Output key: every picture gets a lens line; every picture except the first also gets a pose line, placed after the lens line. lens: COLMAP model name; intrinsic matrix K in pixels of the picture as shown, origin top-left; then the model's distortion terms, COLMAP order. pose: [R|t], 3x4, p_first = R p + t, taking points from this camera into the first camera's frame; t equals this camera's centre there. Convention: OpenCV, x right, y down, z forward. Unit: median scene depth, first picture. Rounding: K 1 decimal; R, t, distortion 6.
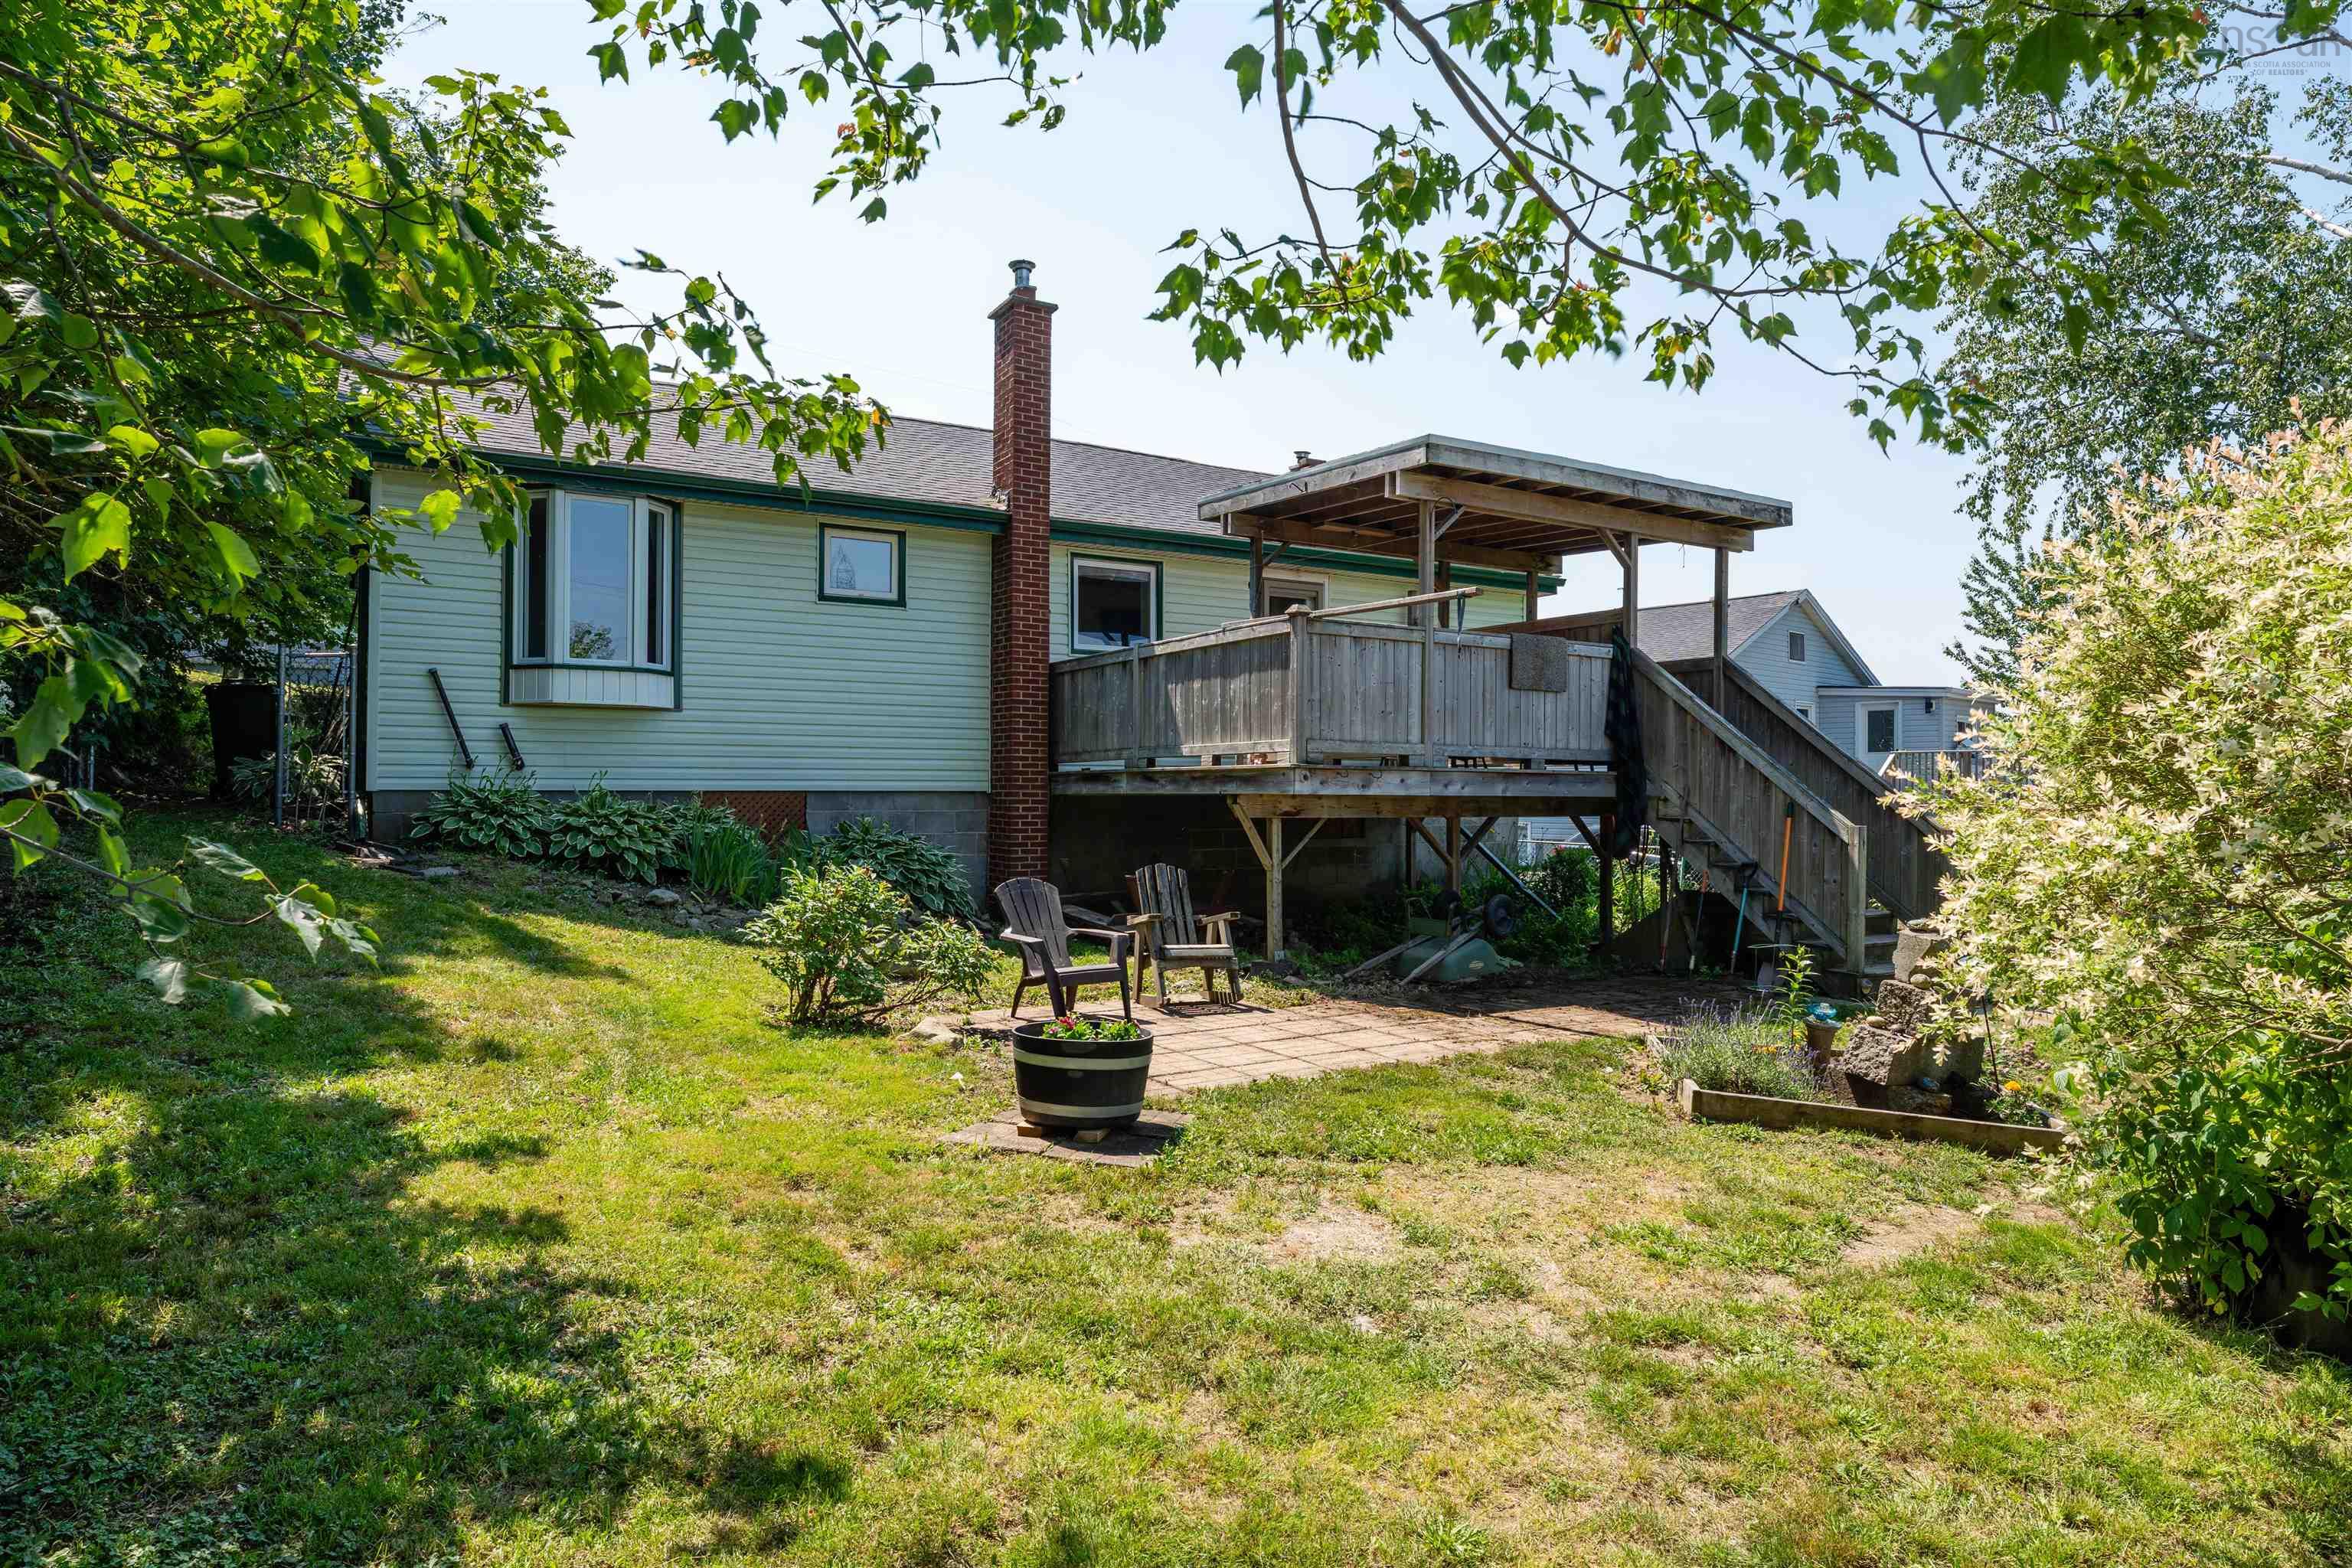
lens RADIAL K [[1346.8, 0, 1176.0], [0, 1346.8, 787.1], [0, 0, 1]] dist [0.003387, 0.000065]
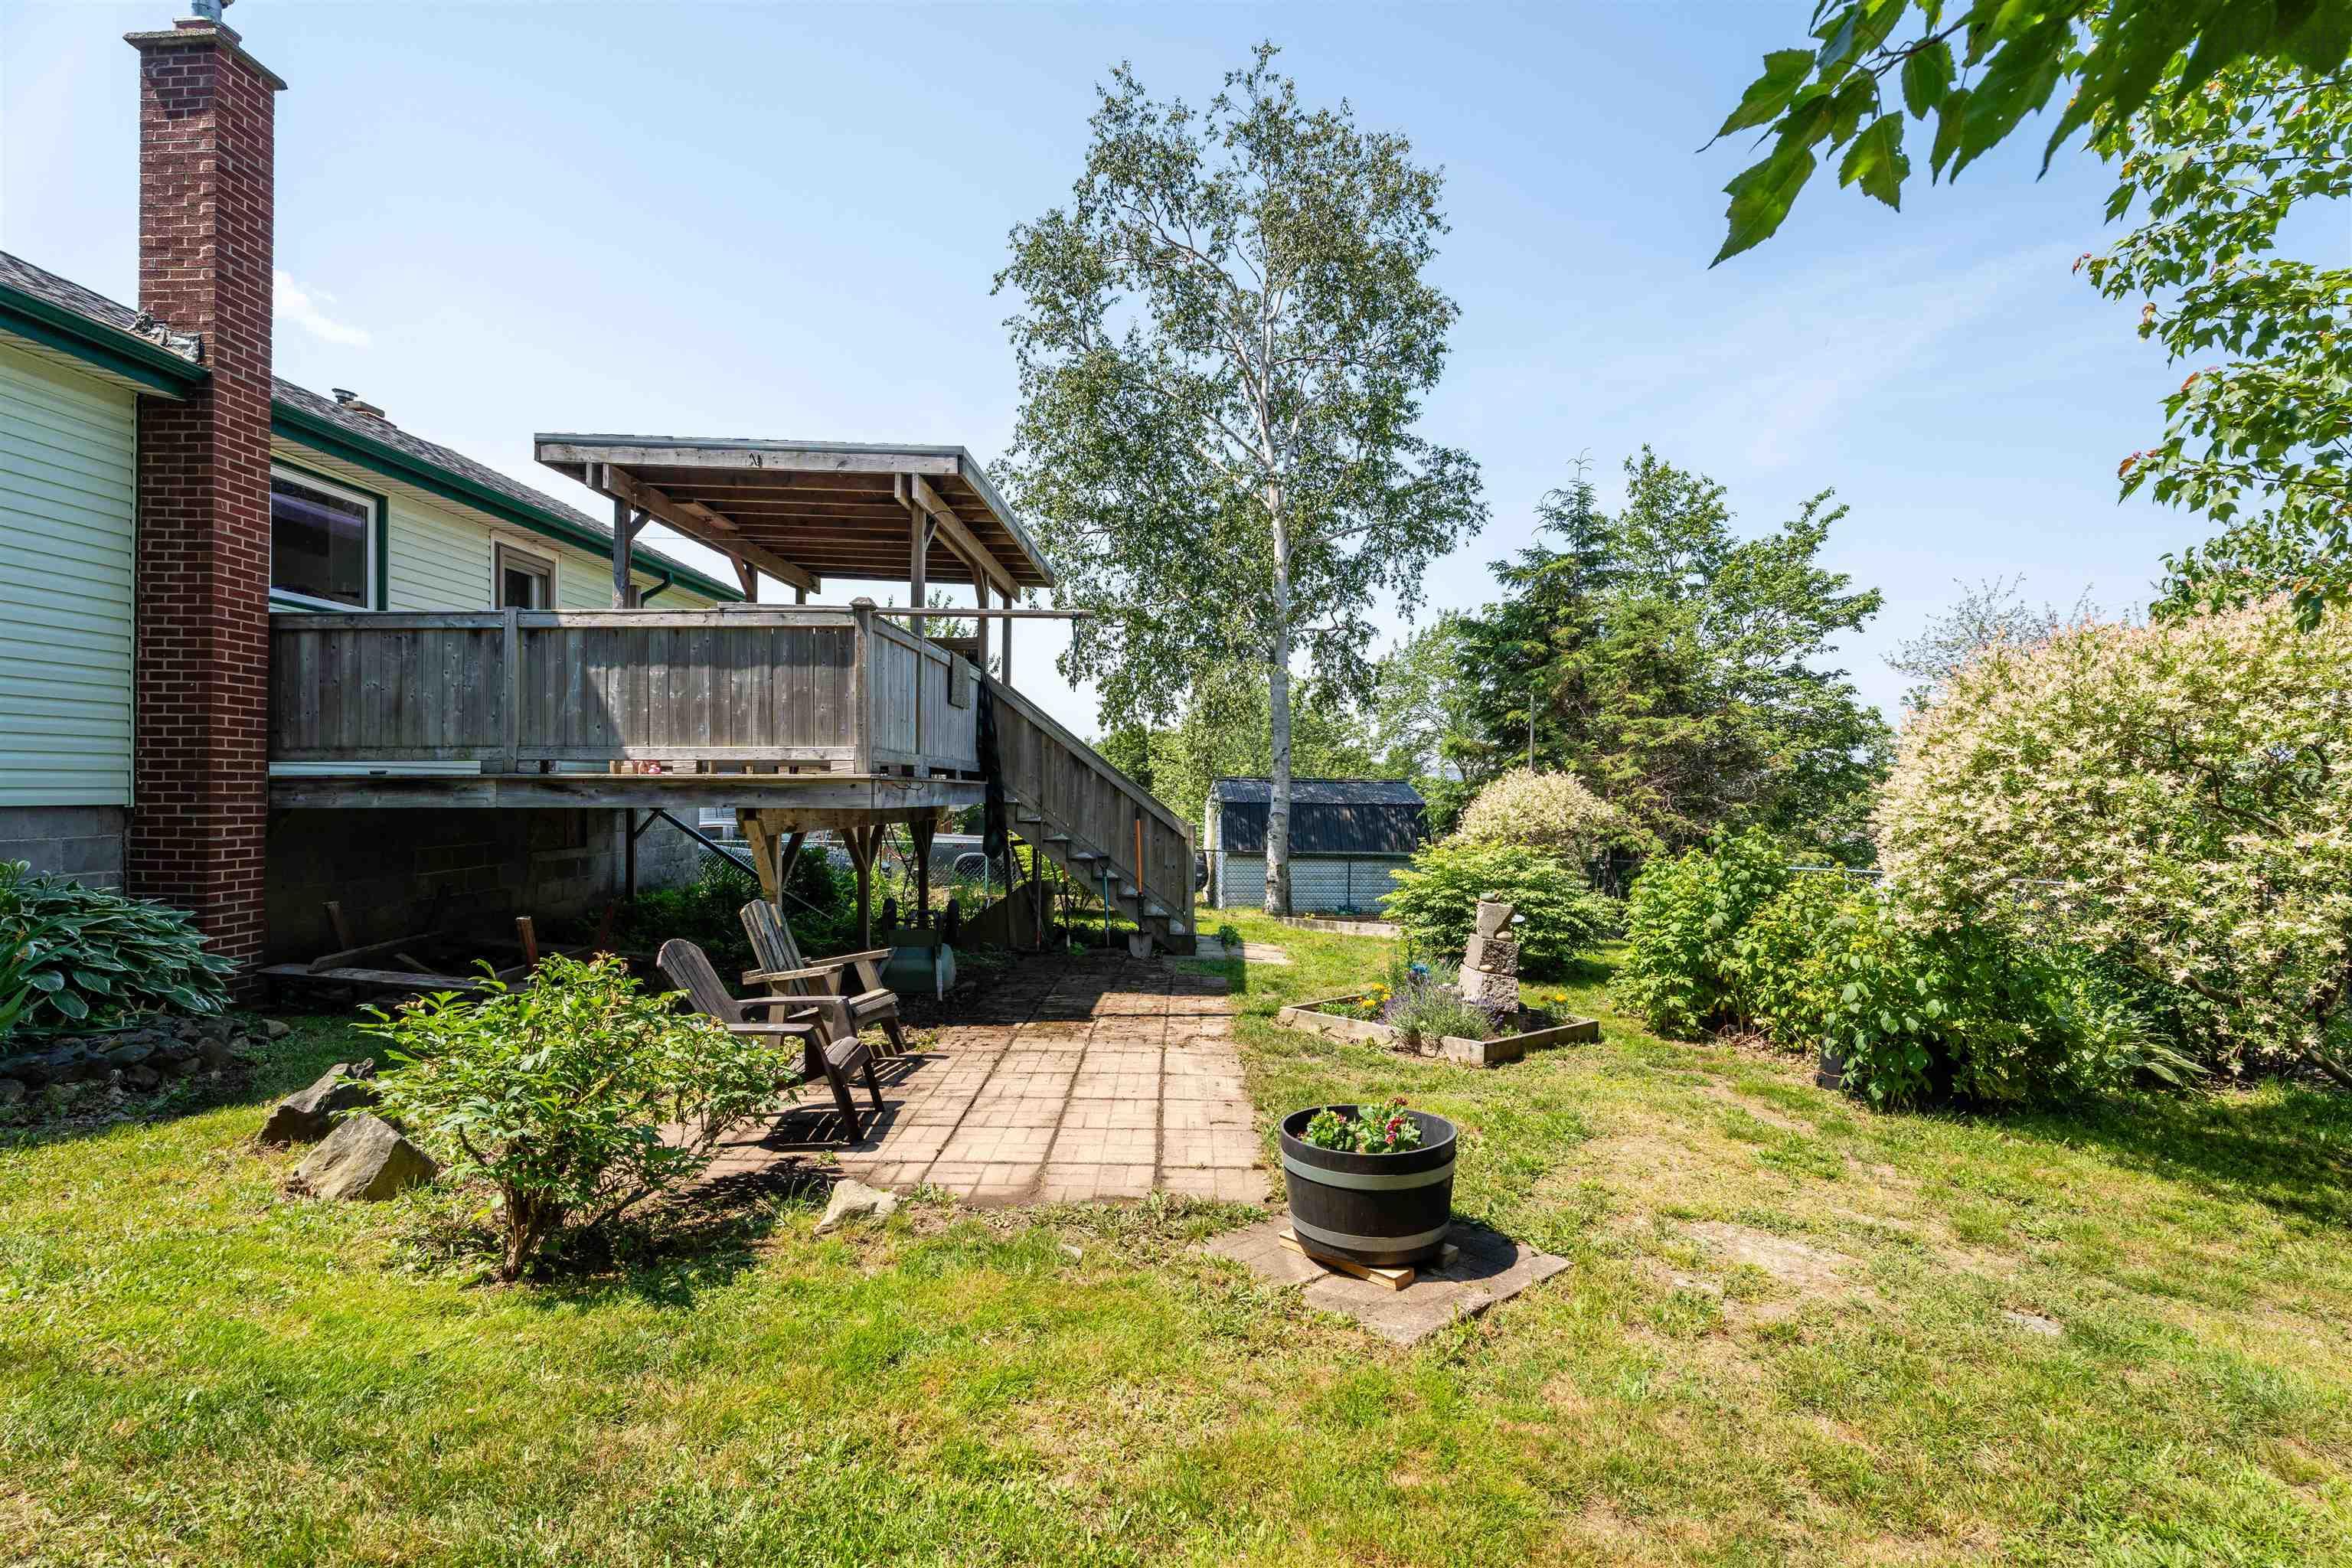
lens RADIAL K [[1026.5, 0, 1177.7], [0, 1026.5, 795.8], [0, 0, 1]] dist [0.002333, -0.000594]
pose [[0.540905, -0.008148, 0.841044, -0.318559], [-0.005369, 0.999899, 0.013139, -0.011148], [-0.841067, -0.011622, 0.540807, 0.383983]]
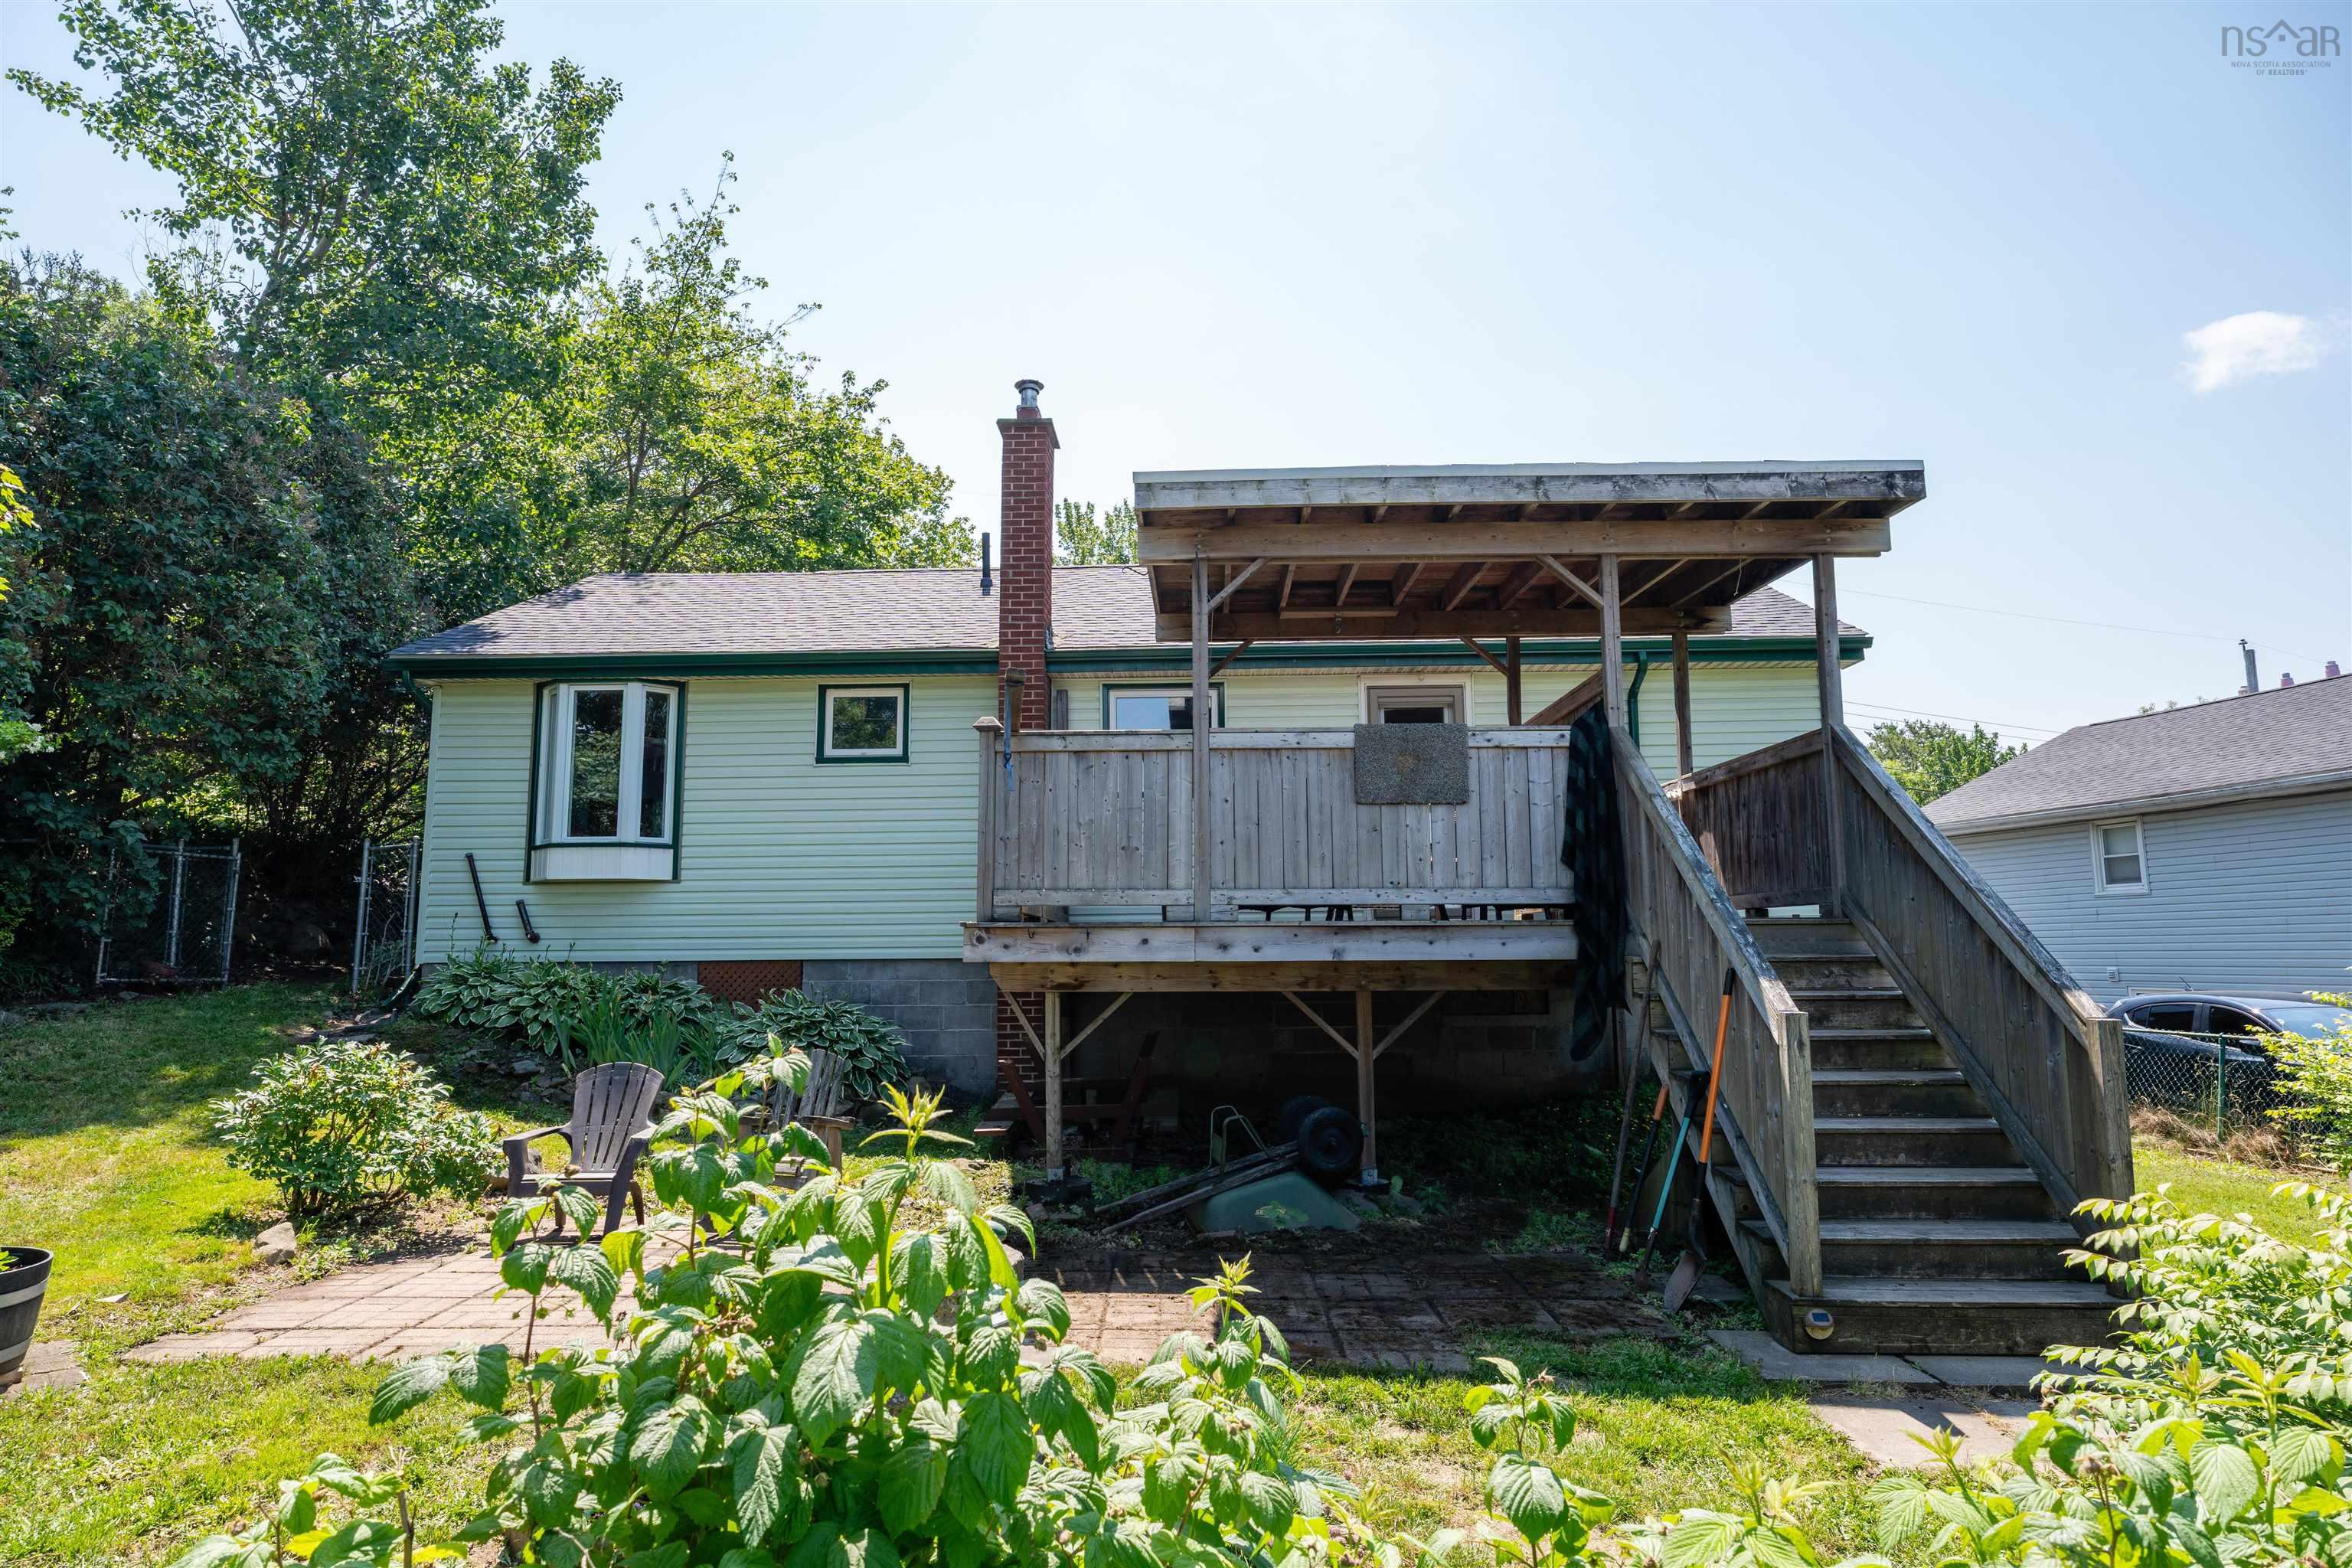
lens RADIAL K [[1346.8, 0, 1176.5], [0, 1346.8, 786.2], [0, 0, 1]] dist [0.003387, 0.000065]
pose [[0.837274, -0.076488, -0.541407, 0.510611], [0.010226, 0.992185, -0.124357, 0.002097], [0.546687, 0.098585, 0.831513, 0.352778]]
